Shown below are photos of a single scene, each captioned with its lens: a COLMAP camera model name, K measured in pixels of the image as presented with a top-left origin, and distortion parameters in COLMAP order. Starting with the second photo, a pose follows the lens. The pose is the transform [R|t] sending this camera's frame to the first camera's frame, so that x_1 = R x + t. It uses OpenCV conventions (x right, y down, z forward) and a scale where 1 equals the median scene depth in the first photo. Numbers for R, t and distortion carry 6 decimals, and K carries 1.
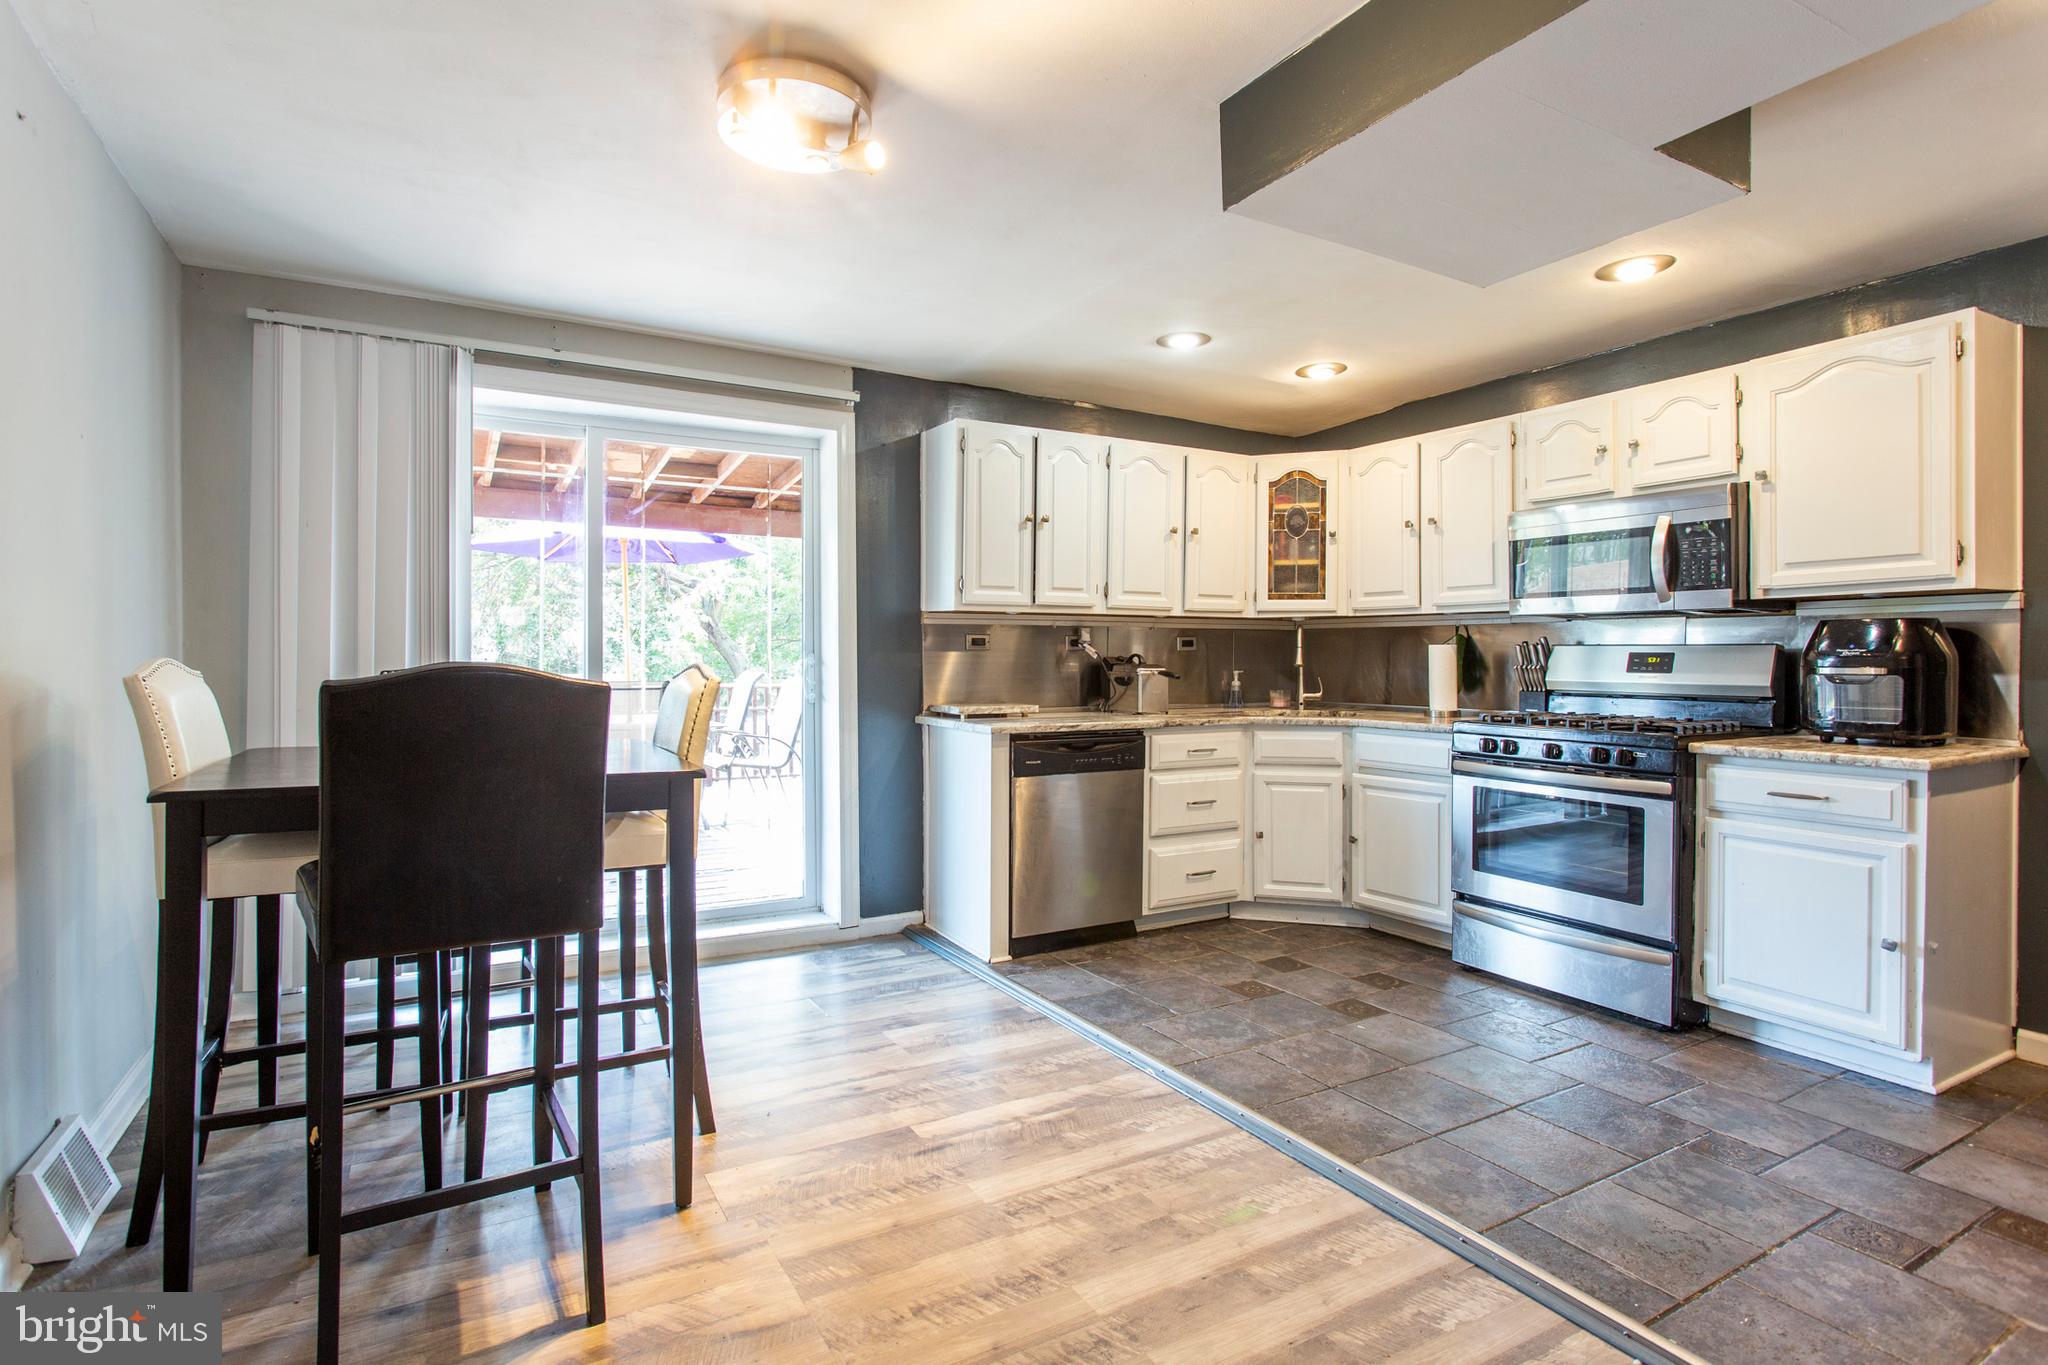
lens RADIAL K [[1017.7, 0, 972.0], [0, 1017.7, 664.6], [0, 0, 1]] dist [-0.011264, 0.008398]
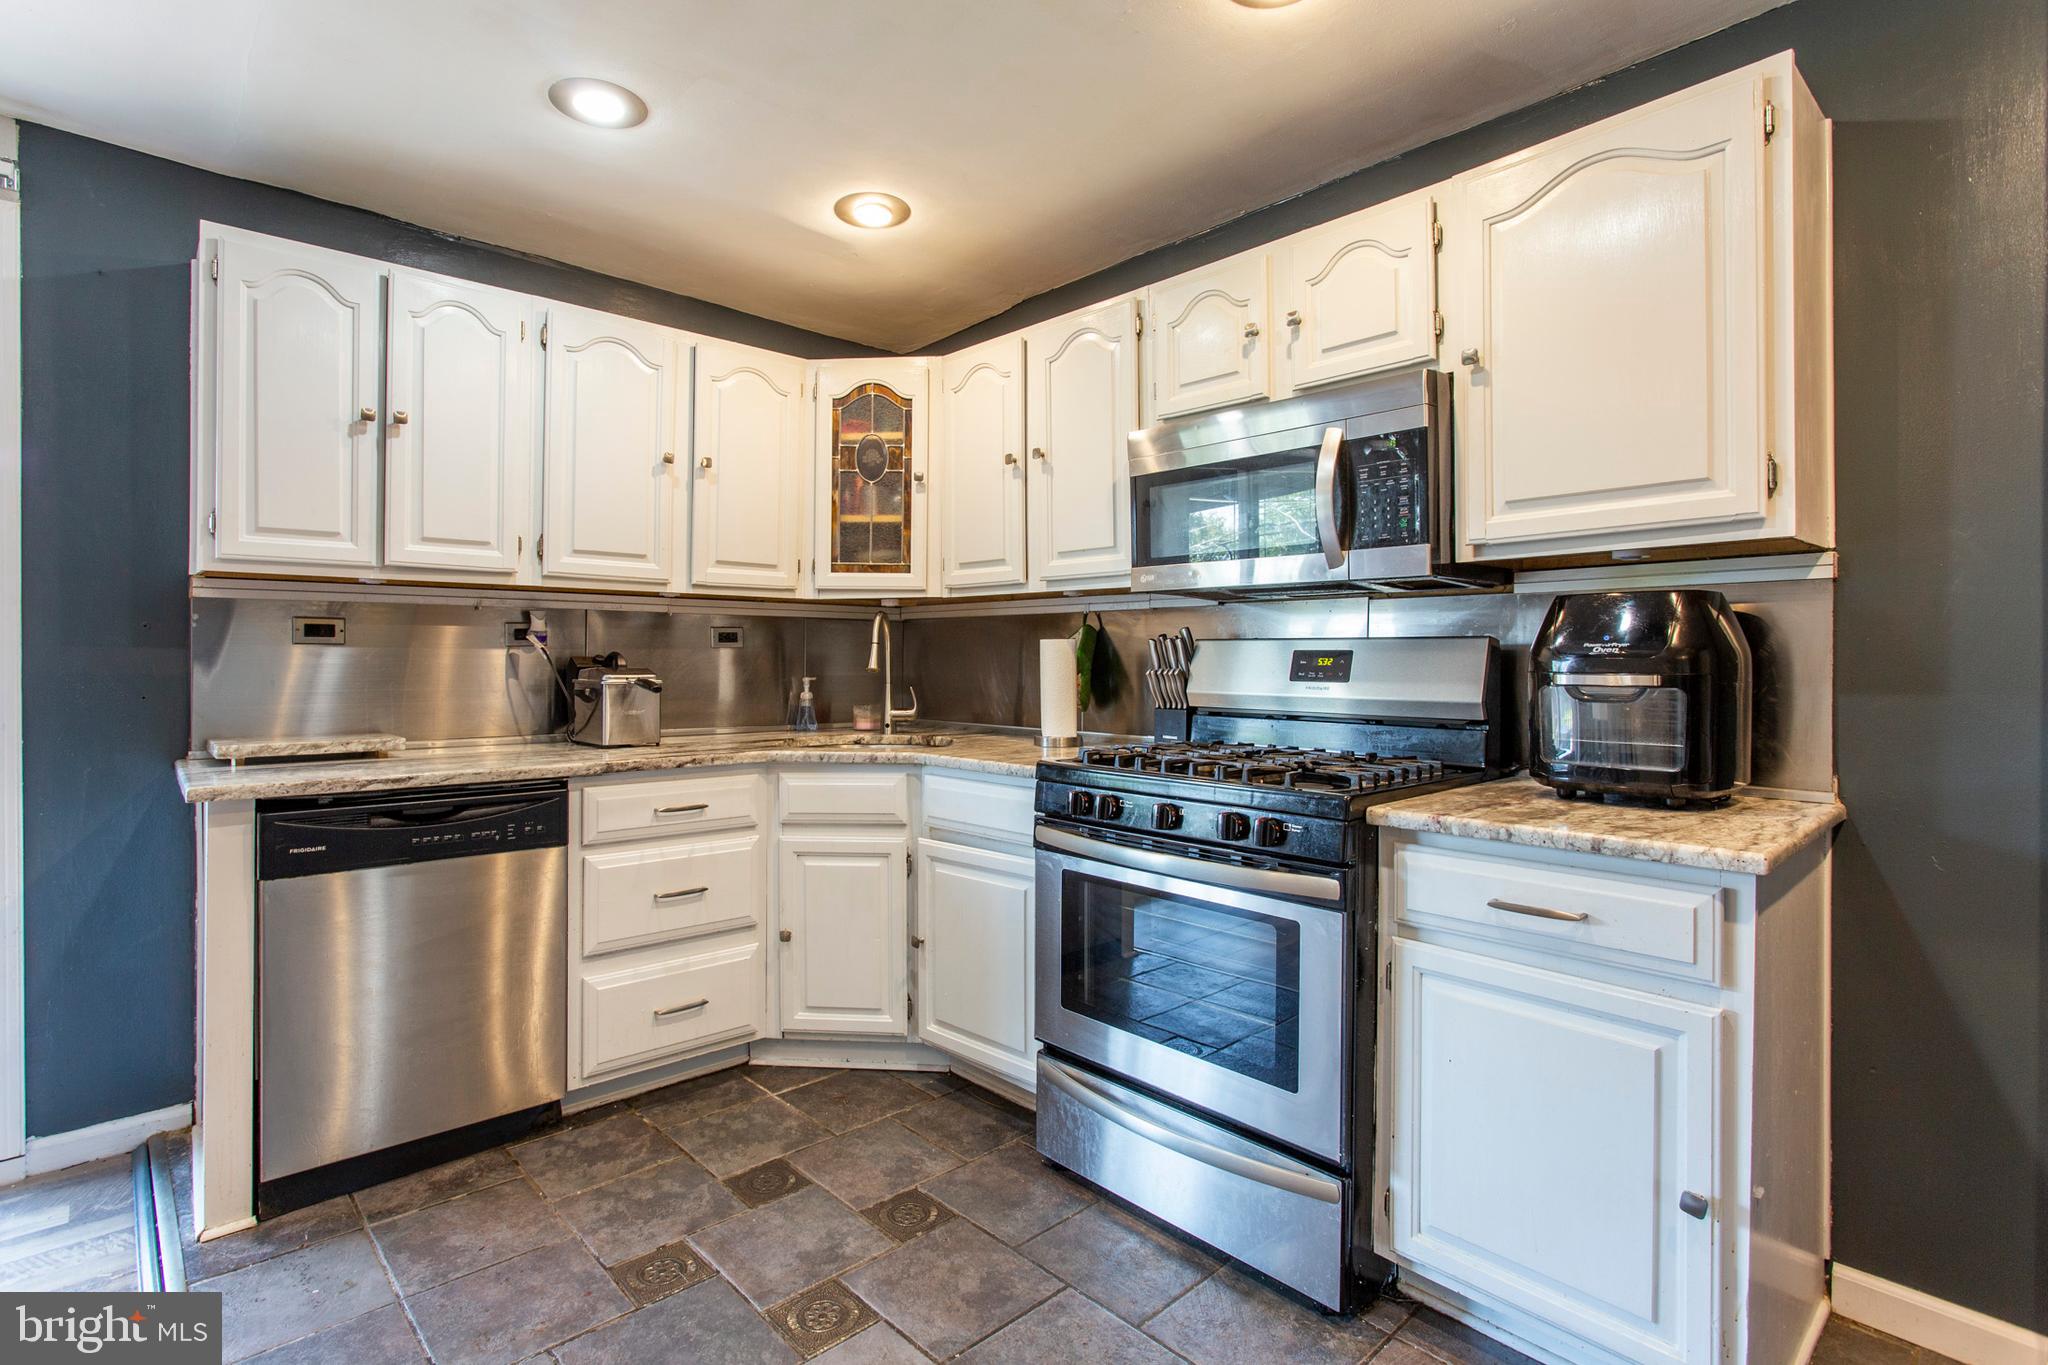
lens RADIAL K [[1017.7, 0, 1010.4], [0, 1017.7, 660.5], [0, 0, 1]] dist [-0.011264, 0.008398]
pose [[0.966694, 0.001750, 0.255931, 0.293923], [0.000233, 0.999970, -0.007717, -0.000439], [-0.255936, 0.007520, 0.966664, 0.399159]]
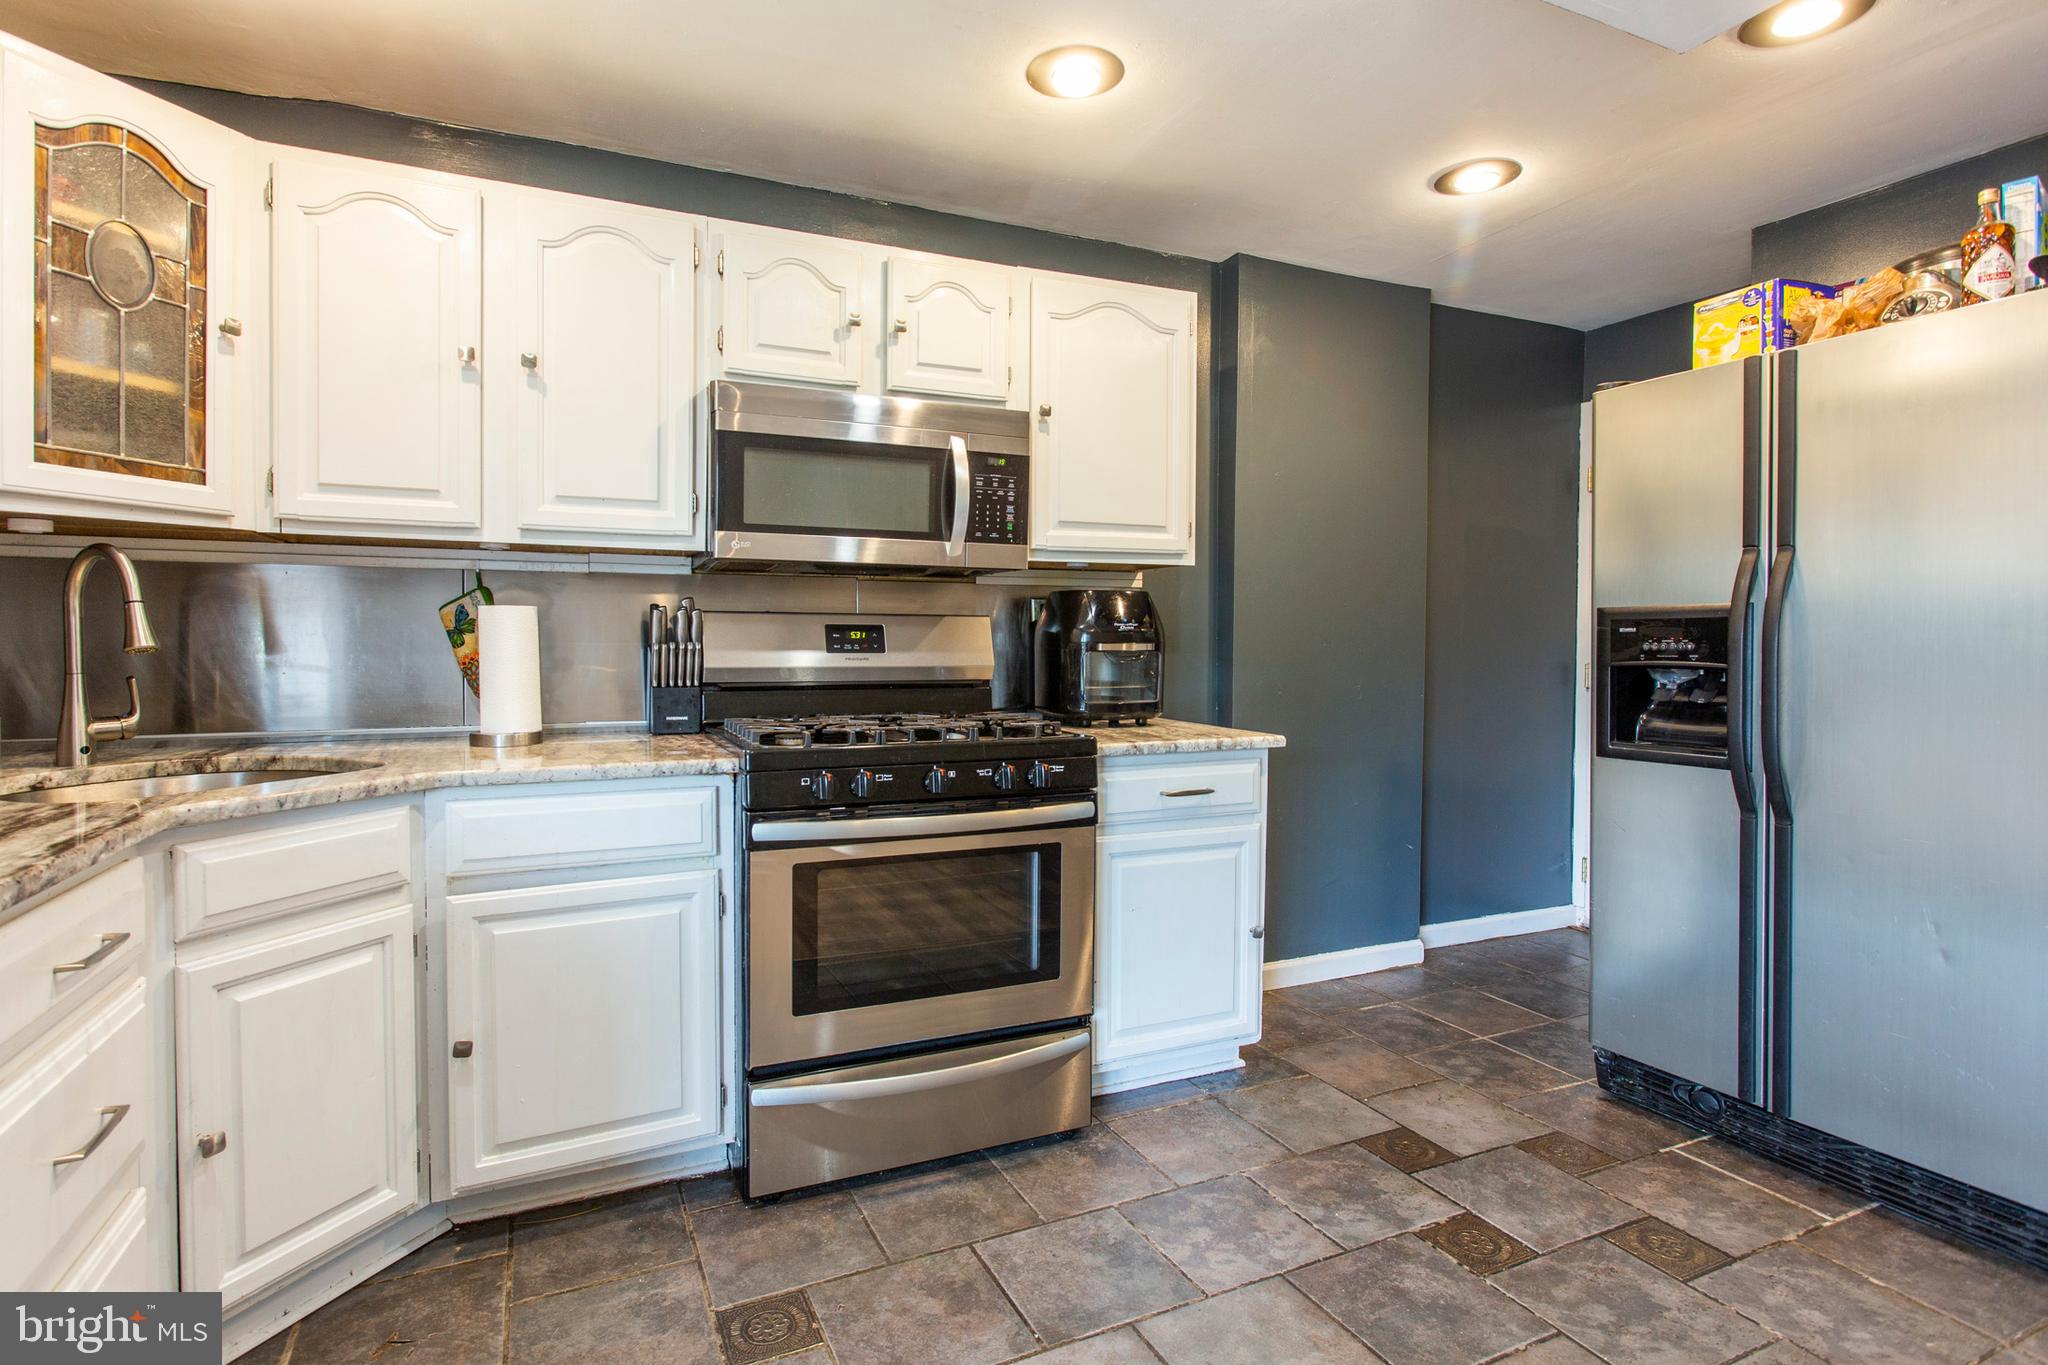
lens RADIAL K [[1017.7, 0, 979.4], [0, 1017.7, 652.4], [0, 0, 1]] dist [-0.011264, 0.008398]
pose [[0.063613, -0.016448, 0.997839, -0.044704], [0.005585, 0.999854, 0.016125, -0.003221], [-0.997959, 0.004547, 0.063696, 0.825507]]
